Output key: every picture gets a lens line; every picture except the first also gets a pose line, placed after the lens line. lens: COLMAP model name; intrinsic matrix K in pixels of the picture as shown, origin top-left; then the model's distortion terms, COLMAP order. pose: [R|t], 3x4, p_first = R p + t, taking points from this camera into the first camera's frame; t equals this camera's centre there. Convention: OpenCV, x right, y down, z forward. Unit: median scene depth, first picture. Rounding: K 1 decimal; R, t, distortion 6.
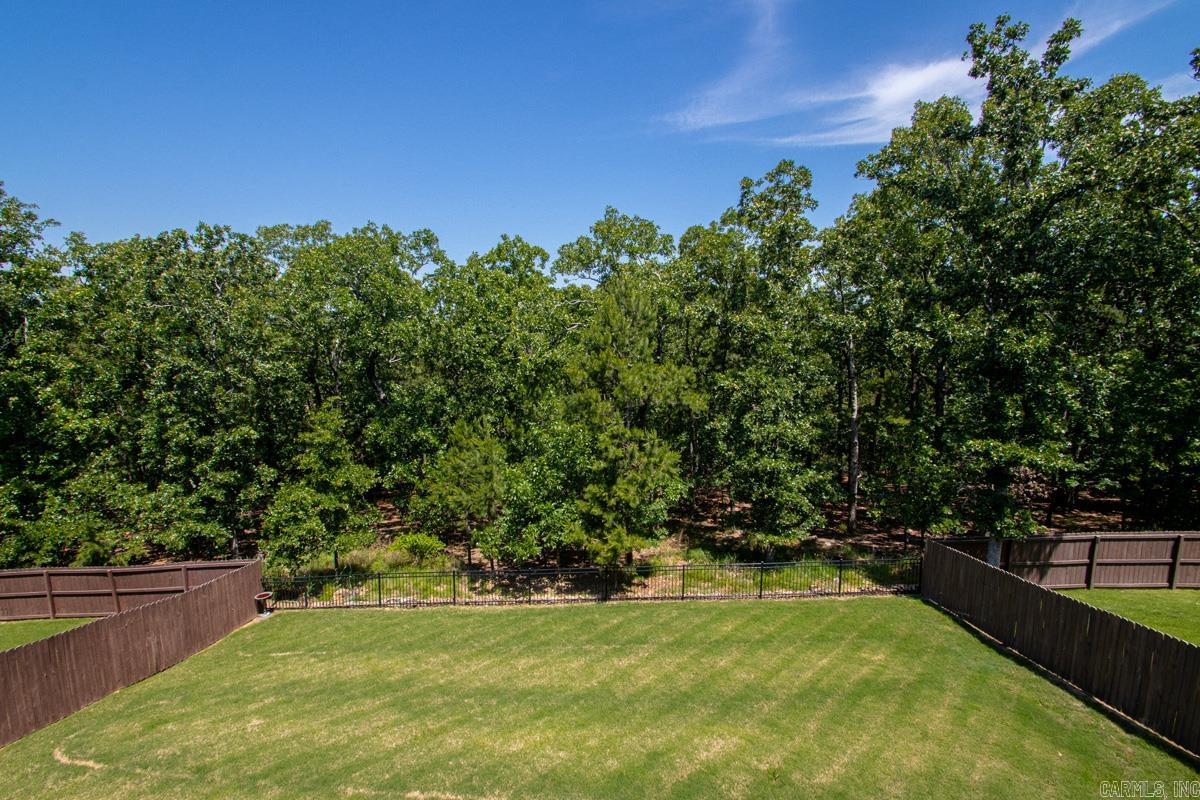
lens RADIAL K [[568.3, 0, 588.0], [0, 568.3, 399.5], [0, 0, 1]] dist [0.012805, -0.016631]
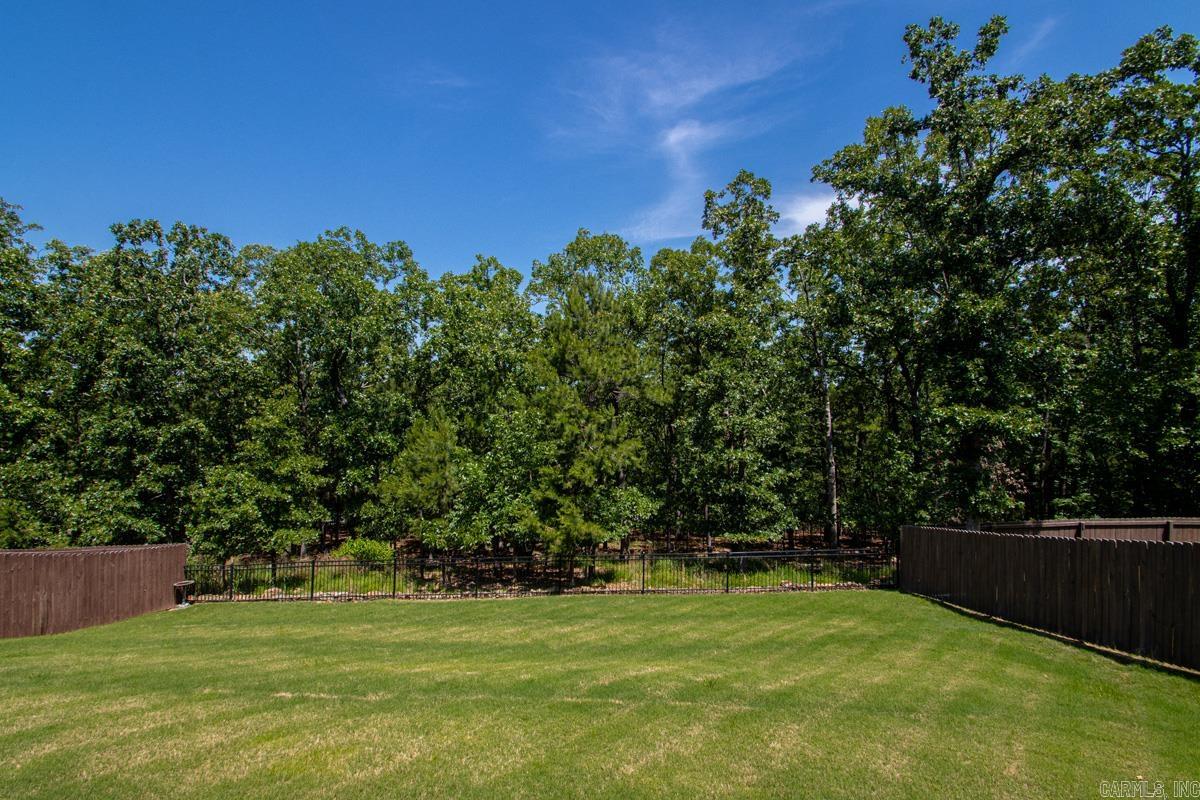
lens RADIAL K [[568.3, 0, 585.7], [0, 568.3, 395.5], [0, 0, 1]] dist [0.012805, -0.016631]
pose [[0.999799, 0.018315, 0.008130, 0.059318], [-0.016778, 0.986955, -0.160121, 0.178000], [-0.010956, 0.159952, 0.987064, 0.043121]]
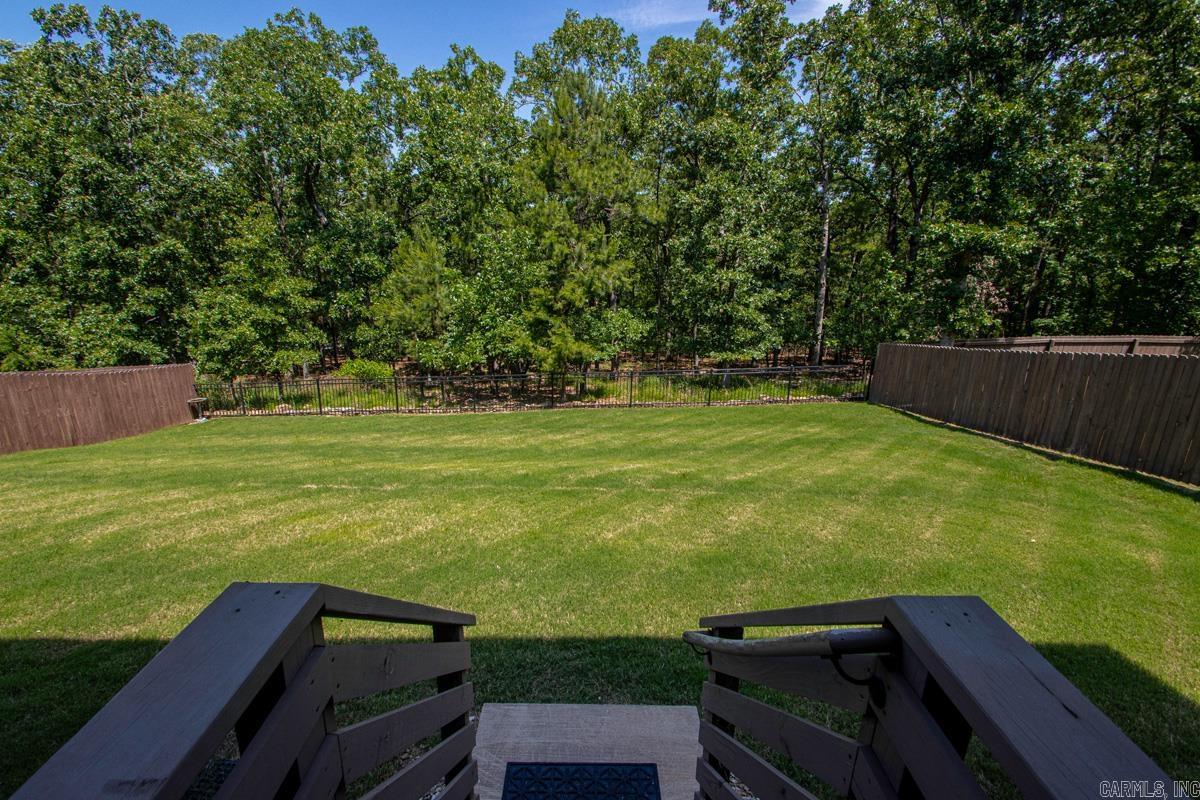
lens RADIAL K [[568.3, 0, 585.8], [0, 568.3, 402.0], [0, 0, 1]] dist [0.012805, -0.016631]
pose [[0.999659, 0.008529, 0.024676, 0.063687], [-0.012272, 0.987720, 0.155754, 0.184023], [-0.023044, -0.156004, 0.987488, 0.029469]]
